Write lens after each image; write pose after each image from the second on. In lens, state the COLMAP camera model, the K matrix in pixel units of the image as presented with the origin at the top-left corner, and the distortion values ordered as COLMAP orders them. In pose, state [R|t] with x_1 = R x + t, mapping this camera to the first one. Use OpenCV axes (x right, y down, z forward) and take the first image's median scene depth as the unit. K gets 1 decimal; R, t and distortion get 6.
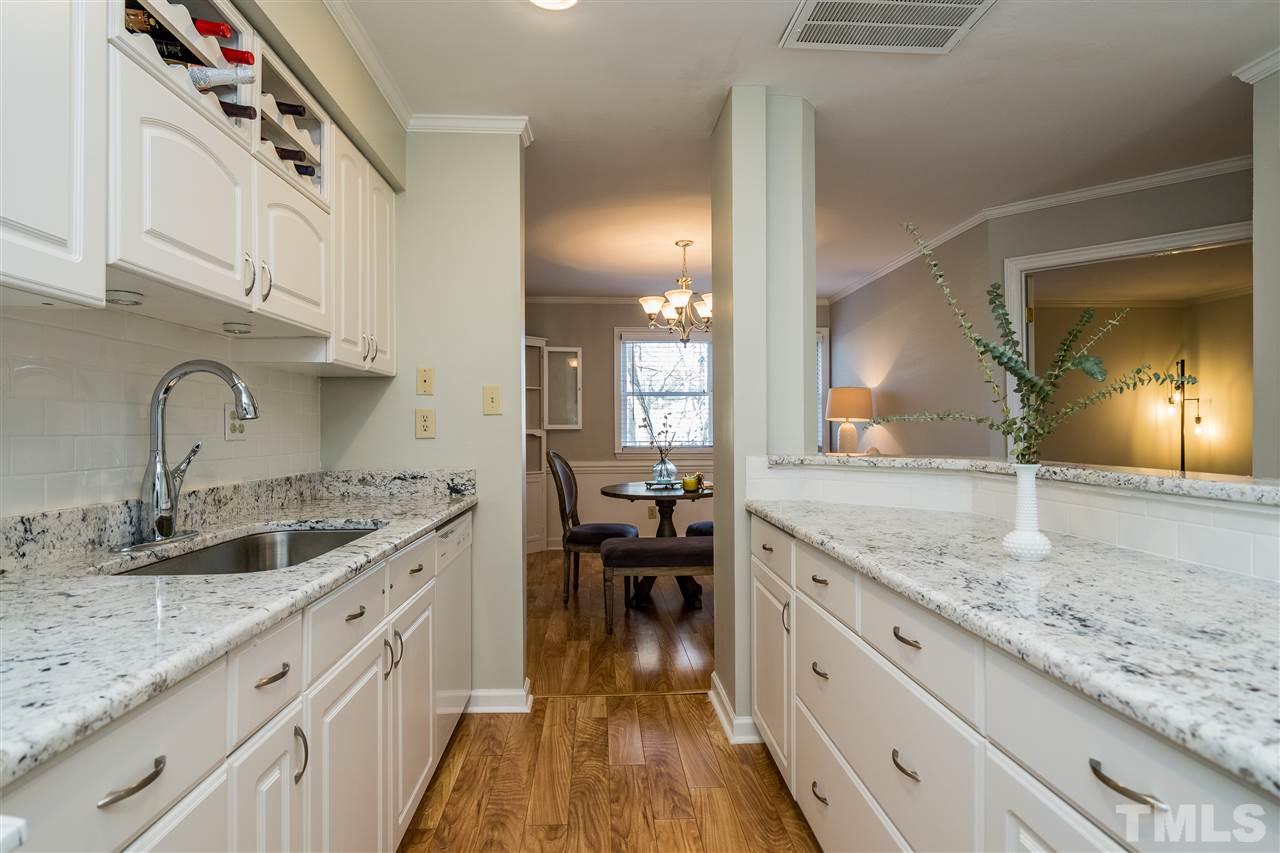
lens RADIAL K [[654.0, 0, 633.4], [0, 654.0, 428.6], [0, 0, 1]] dist [-0.009548, 0.004085]
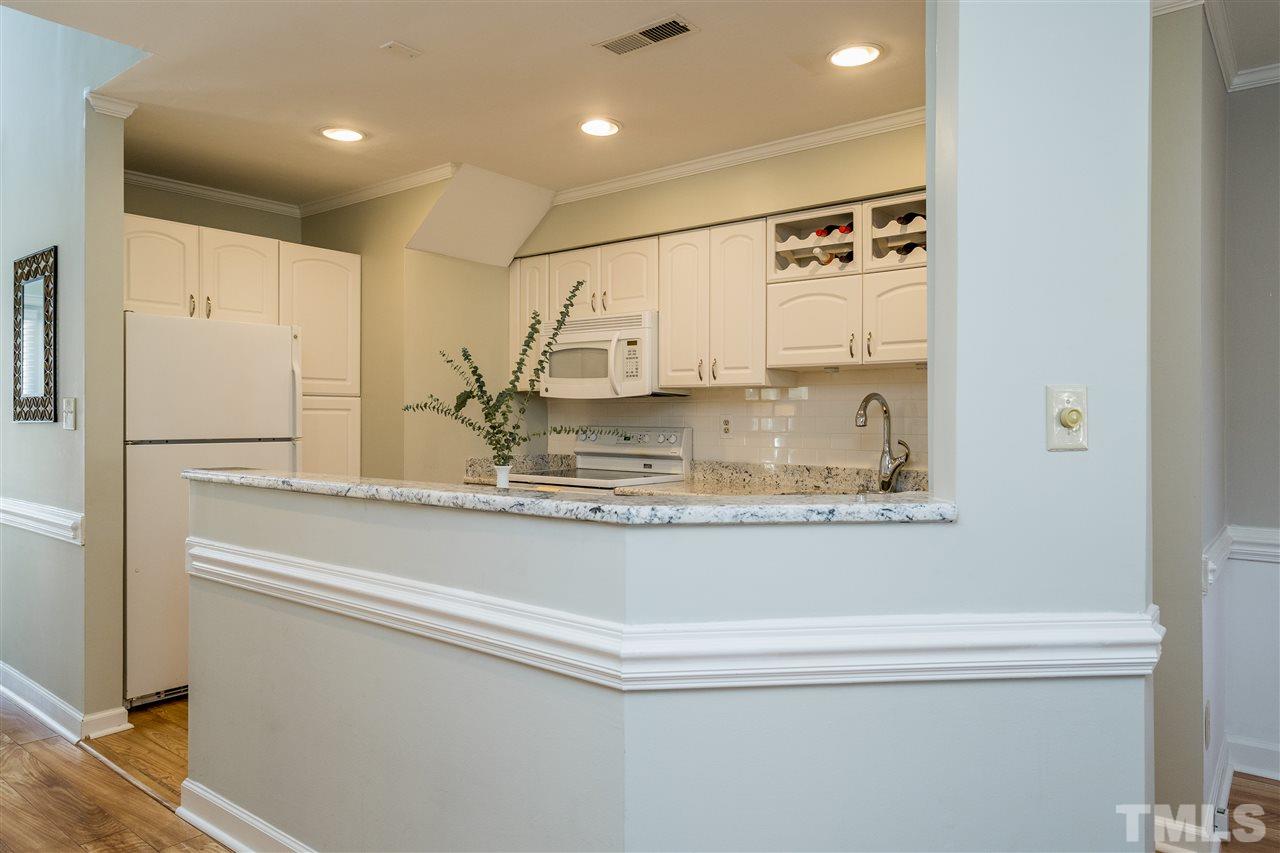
lens RADIAL K [[863.7, 0, 643.9], [0, 863.7, 418.2], [0, 0, 1]] dist [0.009889, -0.000961]
pose [[-0.671480, 0.001643, -0.741021, 1.282594], [-0.000826, 0.999995, 0.002966, -0.036289], [0.741023, 0.002604, -0.671475, 1.793168]]
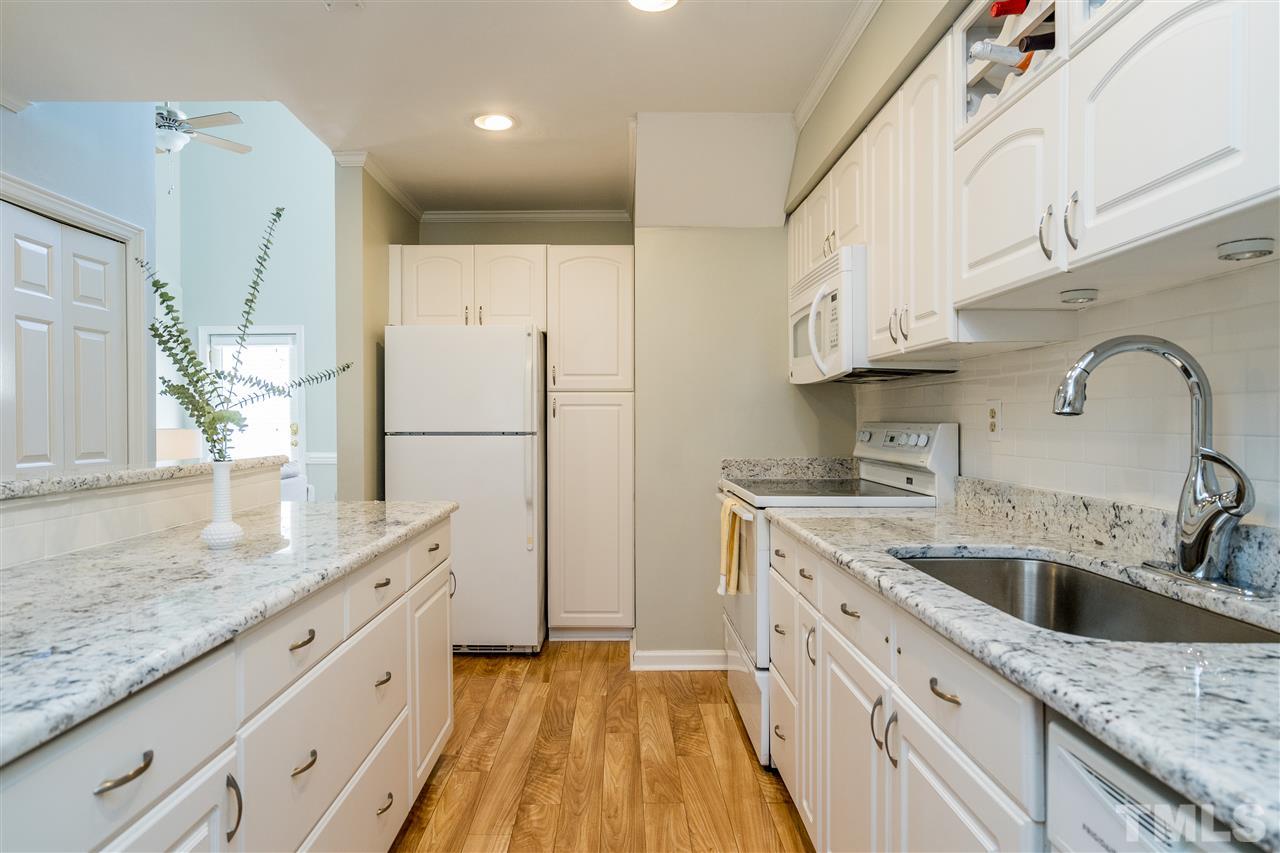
lens RADIAL K [[752.6, 0, 609.2], [0, 752.6, 424.8], [0, 0, 1]] dist [0.017942, -0.000016]
pose [[-0.997372, 0.004032, 0.072334, -0.103514], [0.004414, 0.999977, 0.005124, -0.008224], [-0.072312, 0.005429, -0.997367, 1.617180]]
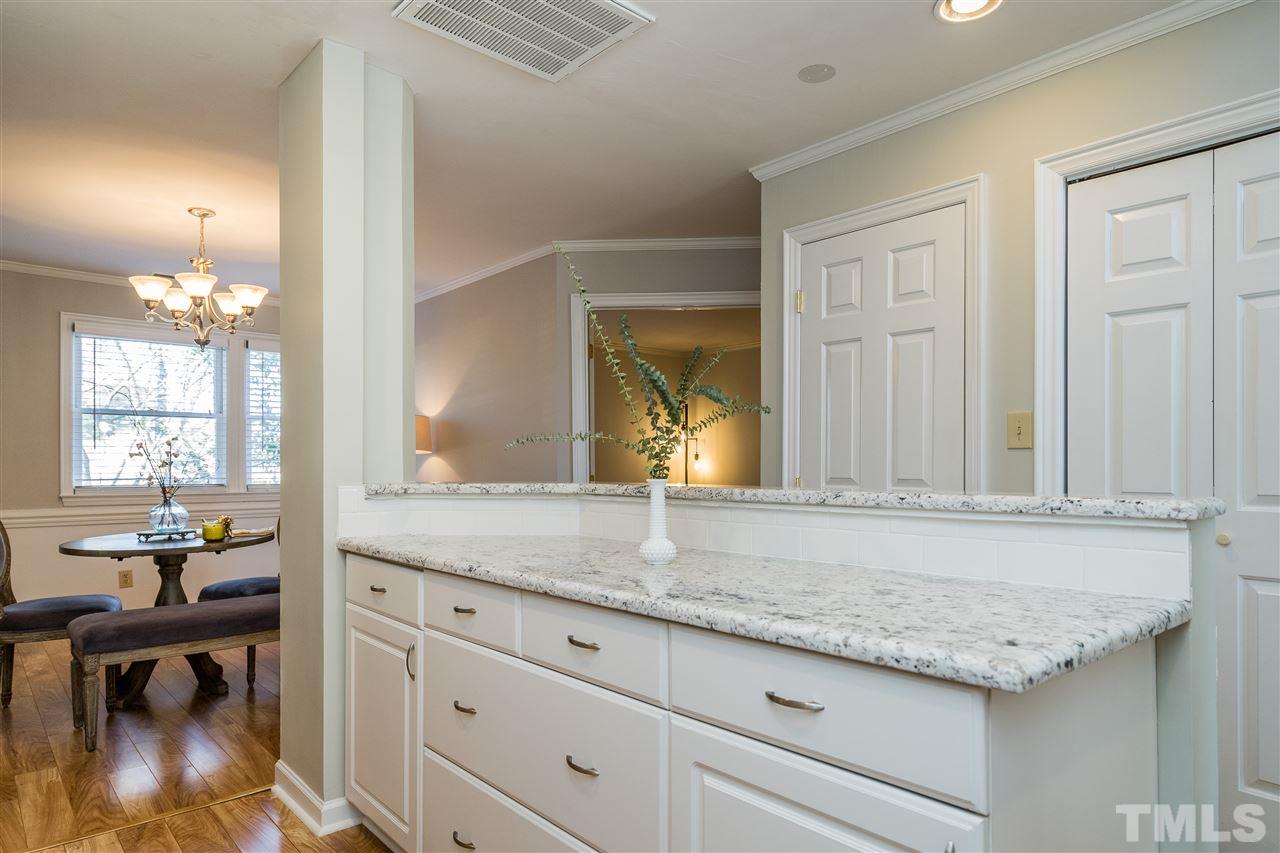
lens RADIAL K [[752.6, 0, 648.6], [0, 752.6, 457.3], [0, 0, 1]] dist [0.017942, -0.000016]
pose [[0.790671, 0.007389, 0.612197, -0.096689], [-0.001061, 0.999942, -0.010698, 0.014343], [-0.612241, 0.007809, 0.790633, -0.009274]]
